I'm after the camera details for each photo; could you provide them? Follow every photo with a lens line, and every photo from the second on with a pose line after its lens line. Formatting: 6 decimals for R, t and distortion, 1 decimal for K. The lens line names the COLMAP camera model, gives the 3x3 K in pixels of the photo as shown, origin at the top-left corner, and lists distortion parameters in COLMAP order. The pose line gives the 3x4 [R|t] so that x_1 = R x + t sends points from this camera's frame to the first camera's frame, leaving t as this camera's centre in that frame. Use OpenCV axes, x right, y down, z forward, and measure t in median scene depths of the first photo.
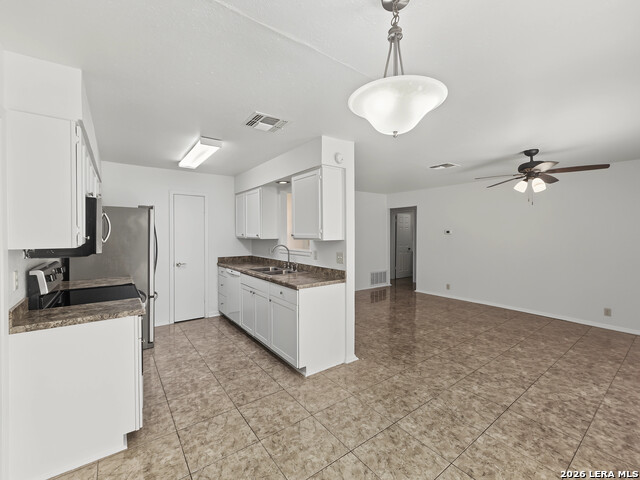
lens RADIAL K [[275.1, 0, 322.6], [0, 275.1, 235.0], [0, 0, 1]] dist [0.001147, 0.000664]
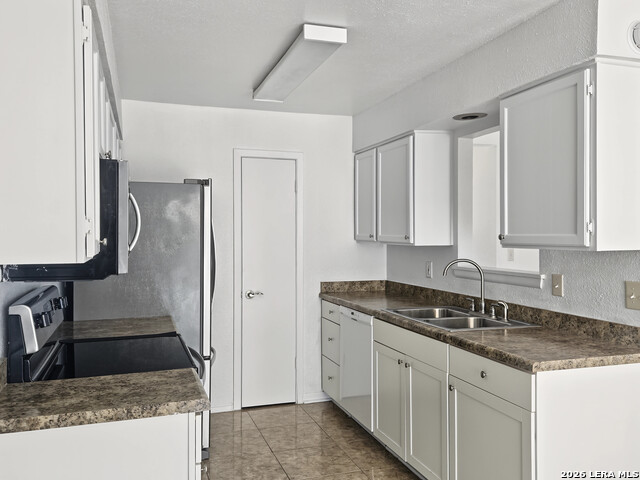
lens RADIAL K [[480.9, 0, 304.0], [0, 480.9, 240.7], [0, 0, 1]] dist [0.030213, -0.004368]
pose [[0.954103, 0.002607, -0.299468, -0.209643], [-0.000889, 0.999982, 0.005873, 0.002192], [0.299478, -0.005337, 0.954088, 0.235625]]
